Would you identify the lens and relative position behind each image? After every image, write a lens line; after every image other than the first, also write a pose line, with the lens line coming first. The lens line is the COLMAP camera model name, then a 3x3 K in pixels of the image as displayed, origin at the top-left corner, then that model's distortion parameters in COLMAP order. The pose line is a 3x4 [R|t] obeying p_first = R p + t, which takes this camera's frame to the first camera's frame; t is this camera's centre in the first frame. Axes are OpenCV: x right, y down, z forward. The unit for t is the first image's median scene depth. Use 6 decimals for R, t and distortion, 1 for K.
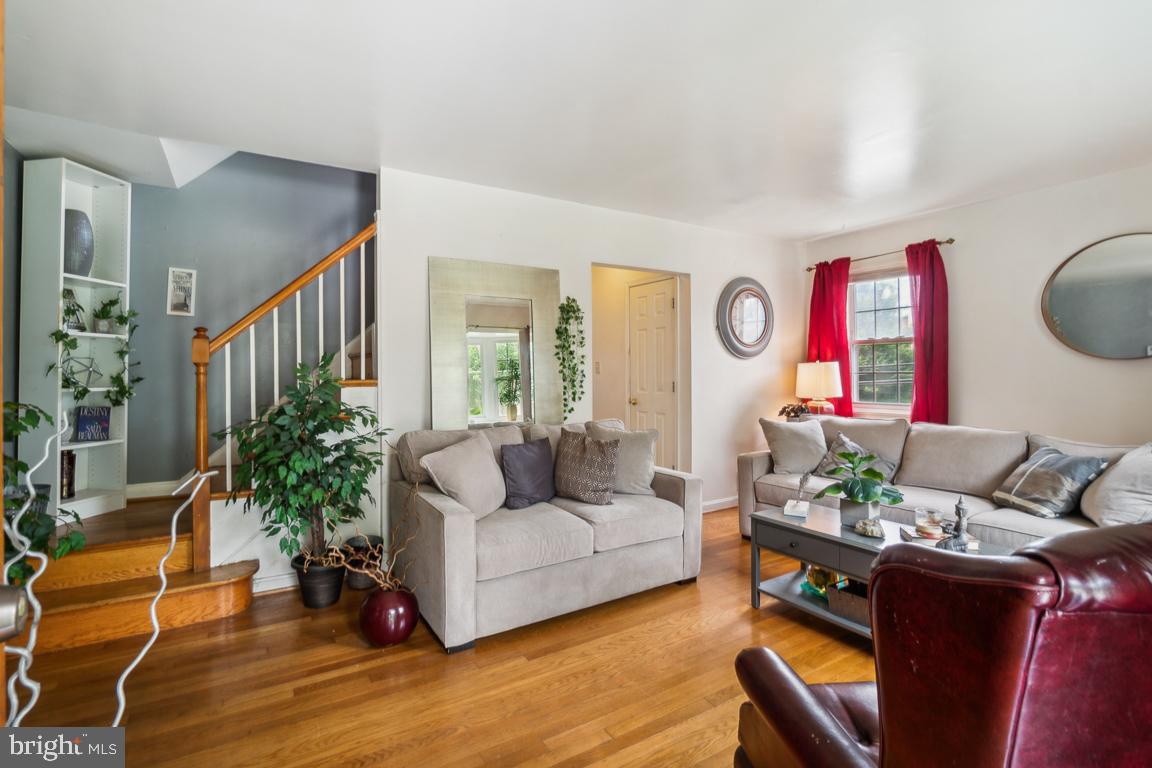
lens RADIAL K [[520.8, 0, 573.8], [0, 520.8, 375.6], [0, 0, 1]] dist [0.003444, 0.000903]
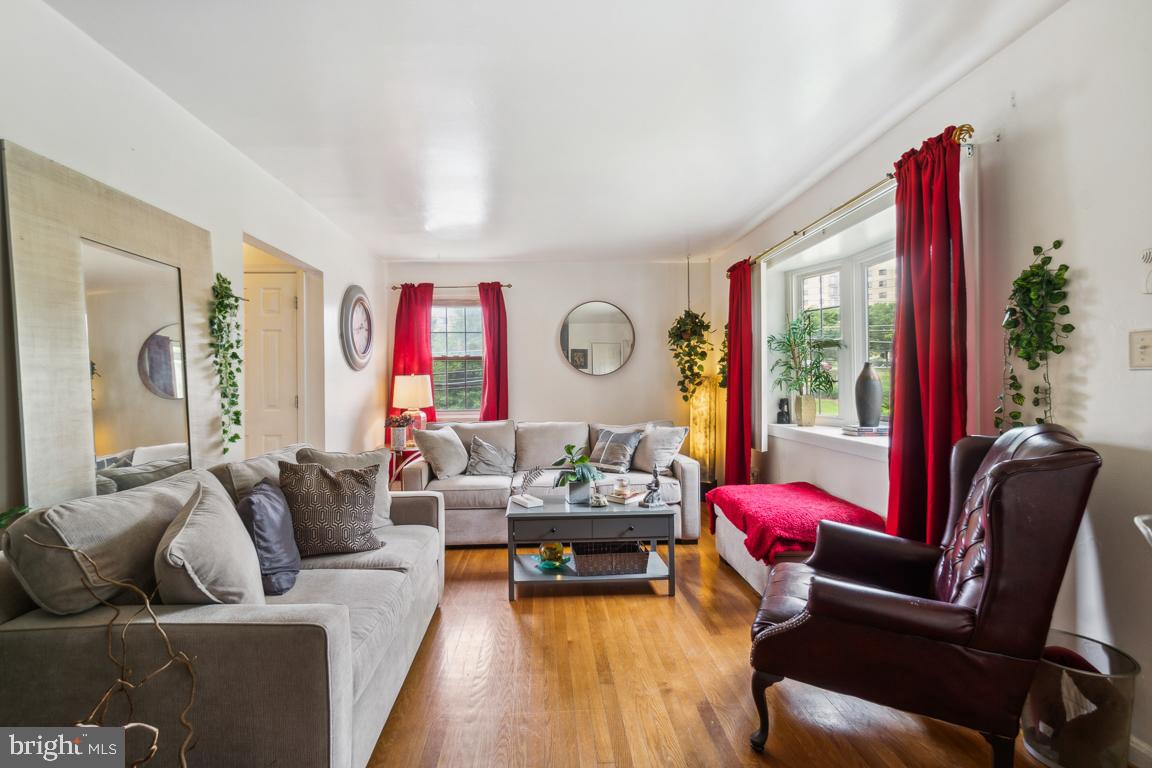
lens RADIAL K [[489.0, 0, 575.5], [0, 489.0, 383.5], [0, 0, 1]] dist [-0.000648, -0.000013]
pose [[0.500984, -0.001672, 0.865455, -0.268095], [0.016198, 0.999841, -0.007445, 0.004616], [-0.865305, 0.017748, 0.500931, 0.219970]]
